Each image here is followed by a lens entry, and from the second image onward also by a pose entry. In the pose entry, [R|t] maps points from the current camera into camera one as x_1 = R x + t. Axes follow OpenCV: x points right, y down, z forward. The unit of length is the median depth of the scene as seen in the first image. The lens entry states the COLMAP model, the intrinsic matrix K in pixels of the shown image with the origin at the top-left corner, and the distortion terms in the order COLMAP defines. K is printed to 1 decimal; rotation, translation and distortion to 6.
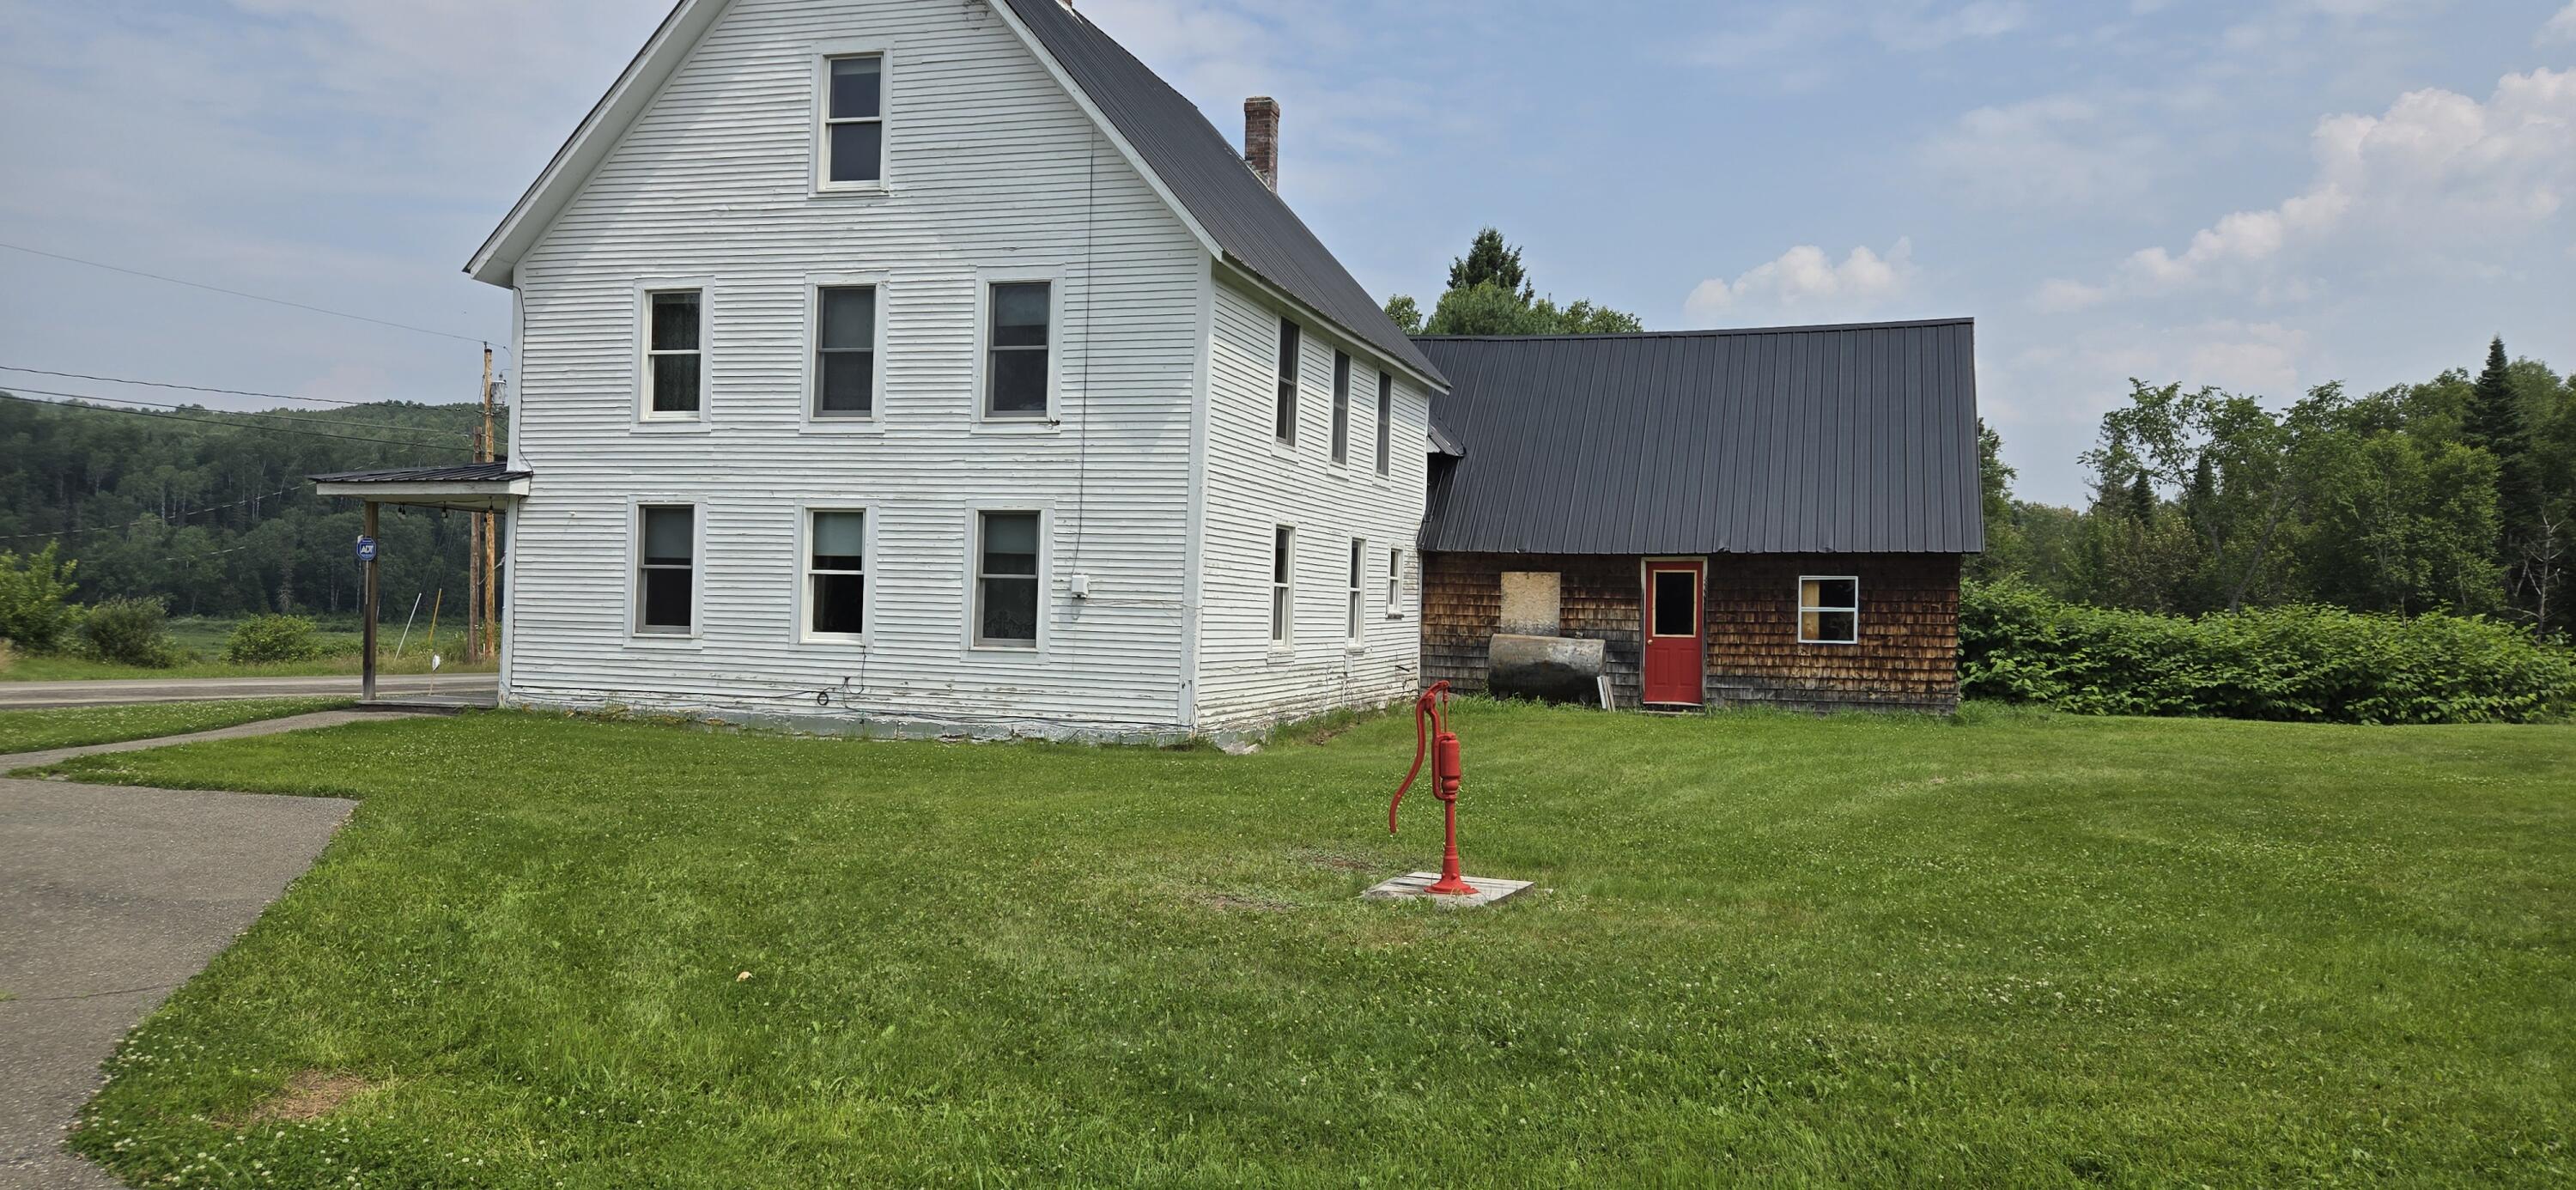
lens RADIAL K [[1699.3, 0, 1295.8], [0, 1699.3, 612.8], [0, 0, 1]] dist [0.056803, -0.000937]
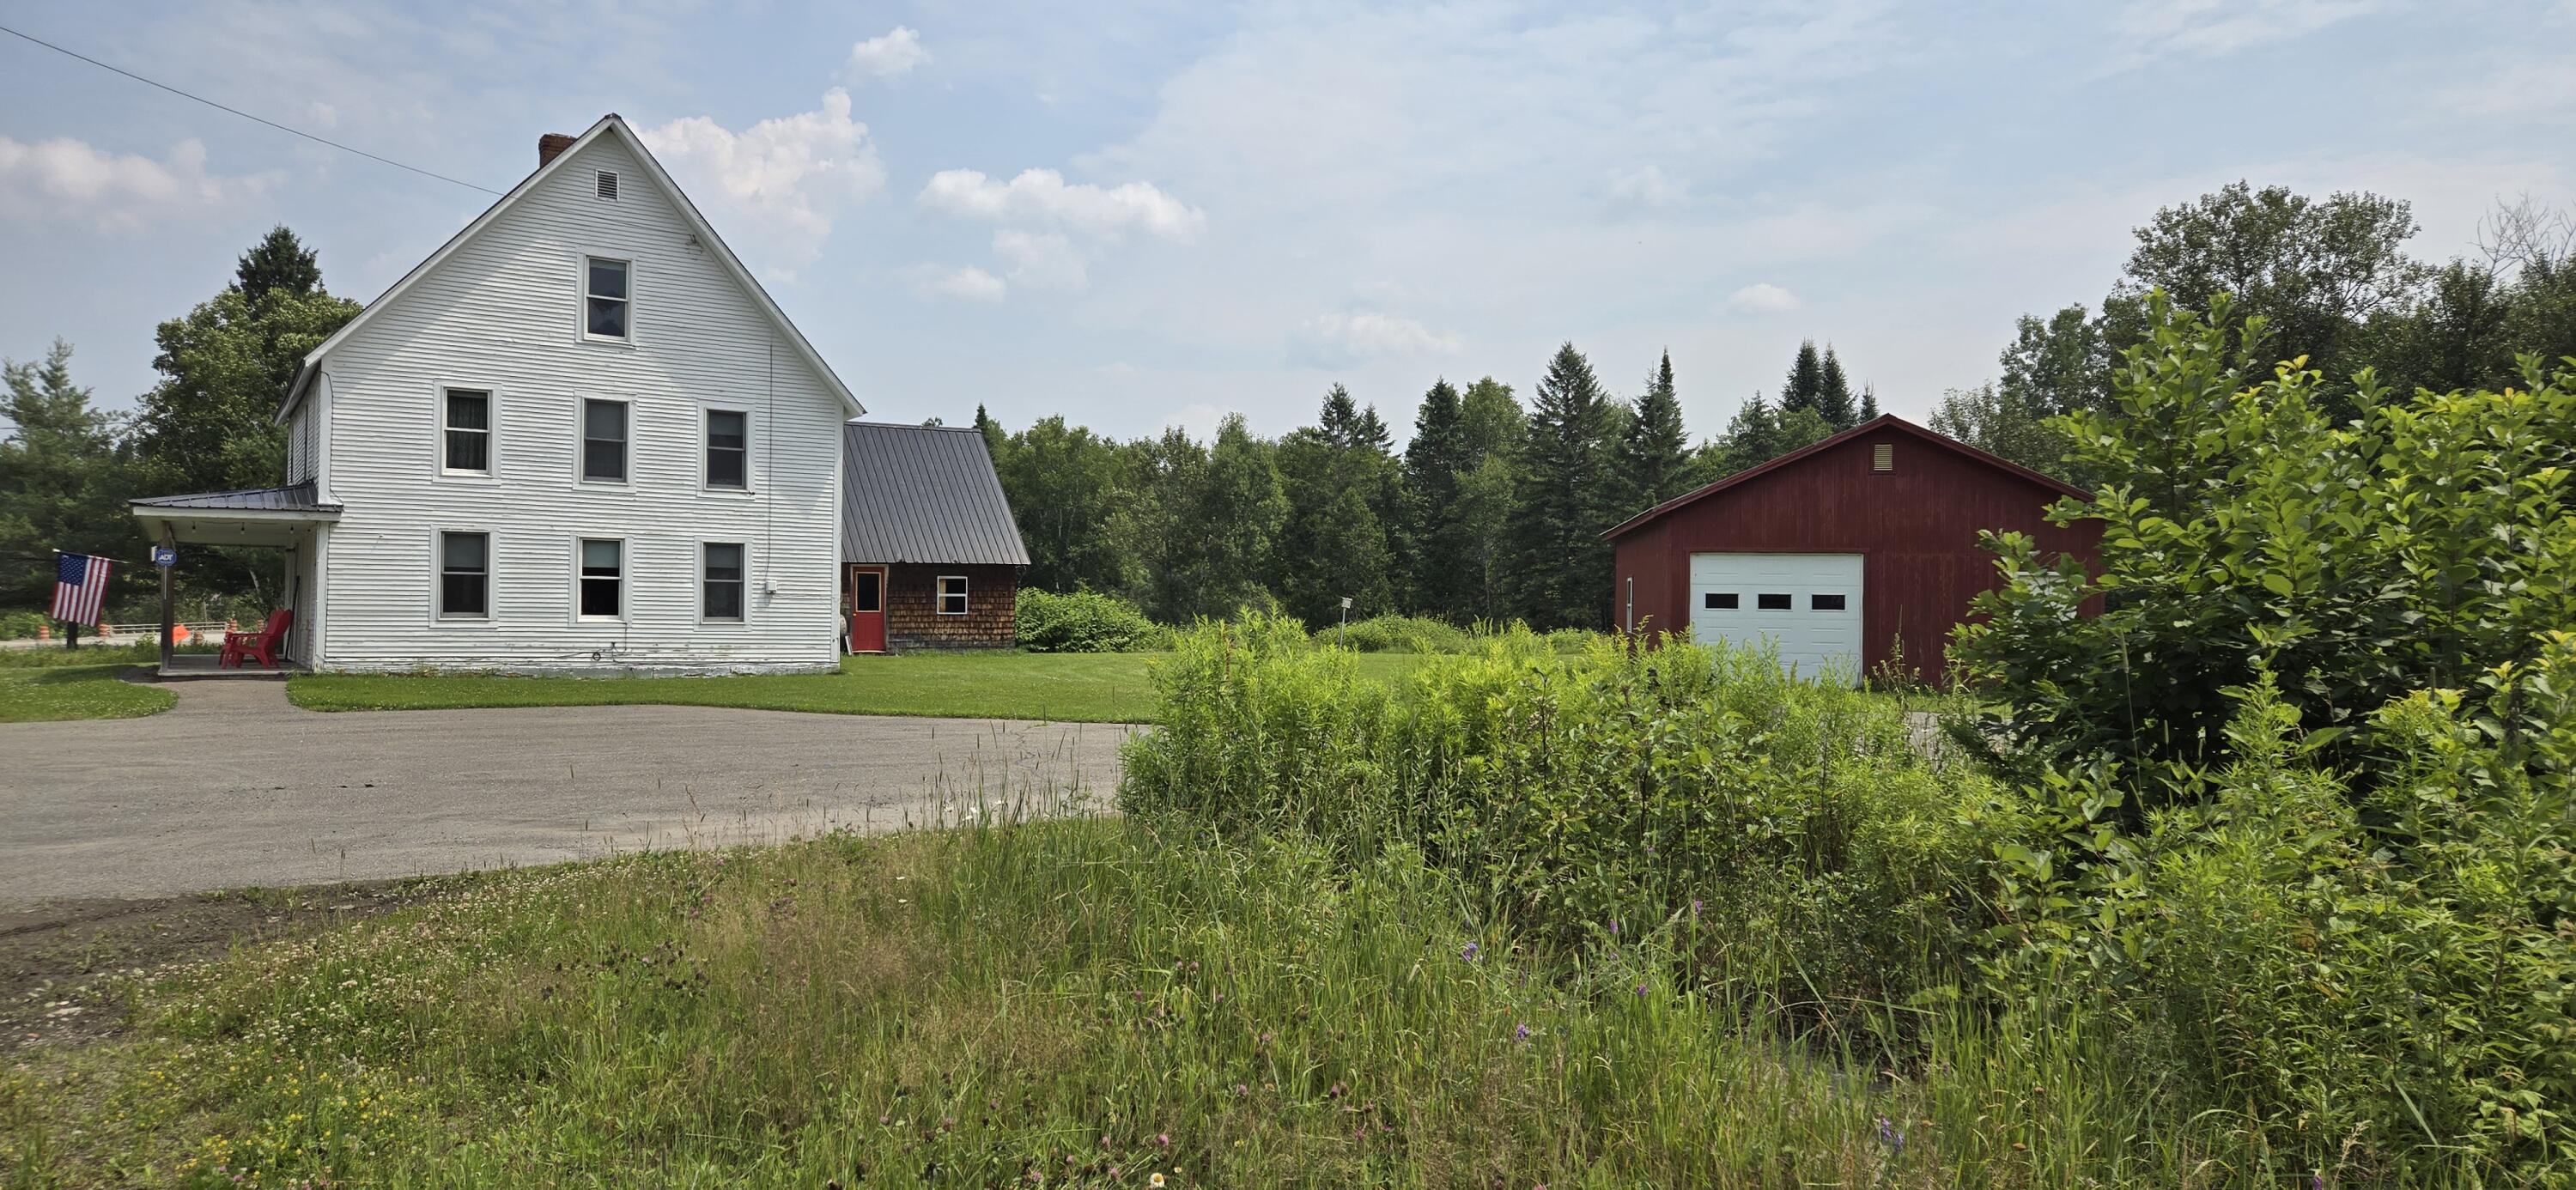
lens RADIAL K [[1801.3, 0, 1277.3], [0, 1801.3, 609.8], [0, 0, 1]] dist [0.047890, -0.007732]
pose [[0.631901, -0.013118, 0.774938, -1.154533], [0.003148, 0.999892, 0.014360, -0.015687], [-0.775043, -0.006635, 0.631874, -0.558105]]
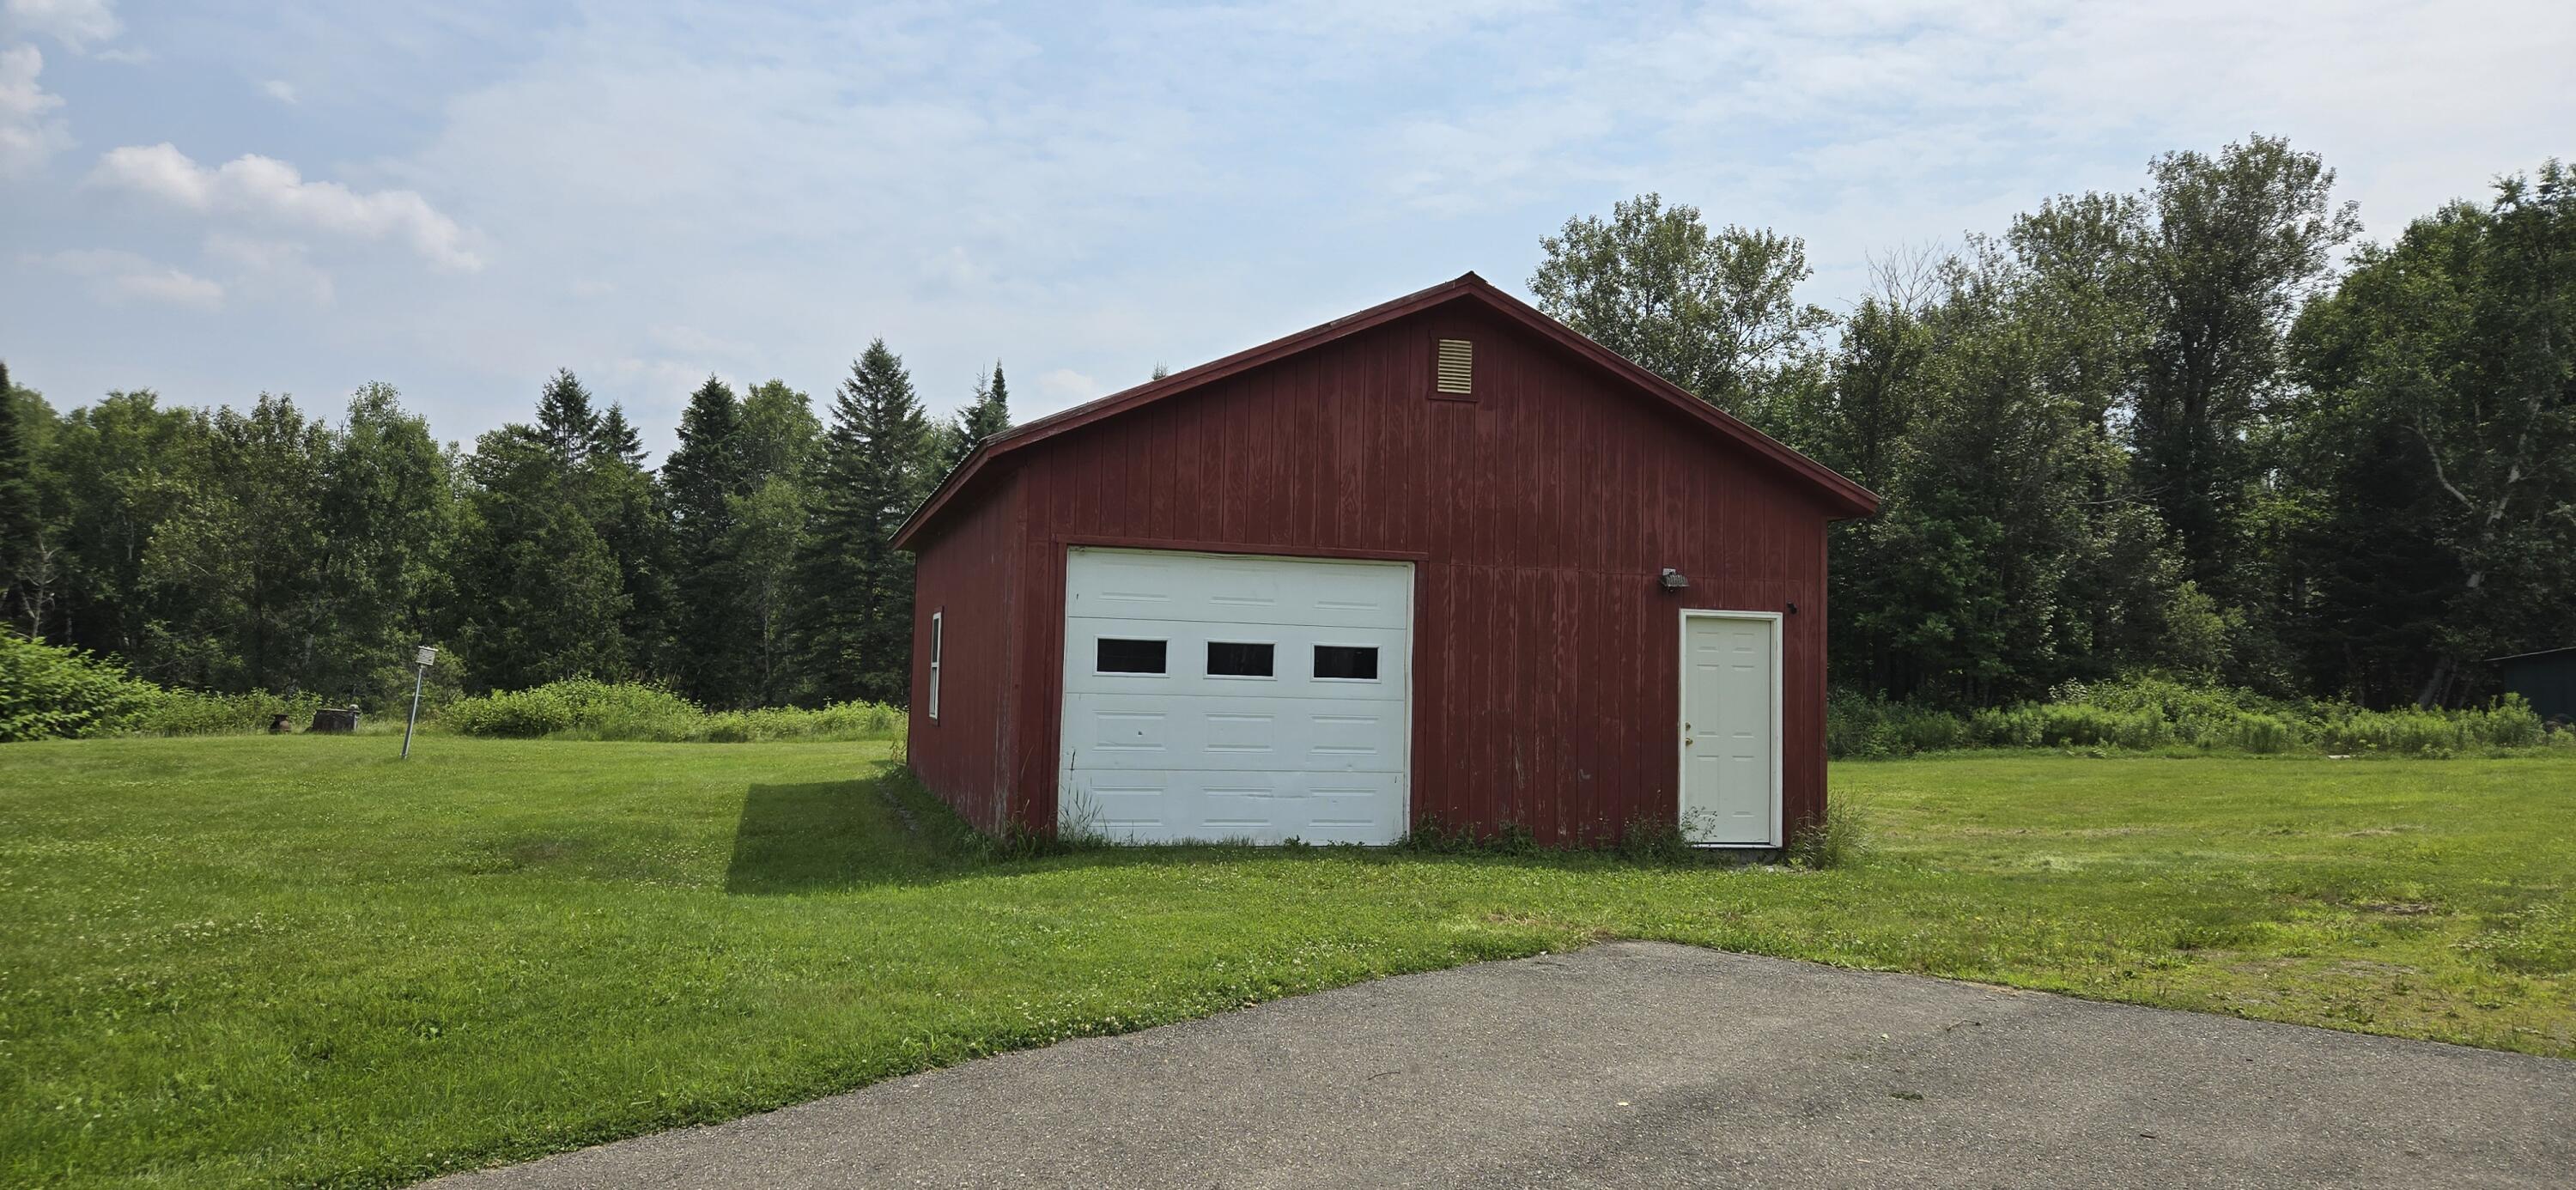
lens RADIAL K [[1801.3, 0, 1280.7], [0, 1801.3, 612.4], [0, 0, 1]] dist [0.047890, -0.007732]
pose [[0.307330, 0.028022, 0.951190, -0.255646], [-0.016525, 0.999573, -0.024108, 0.001468], [-0.951460, -0.008310, 0.307662, -0.089477]]
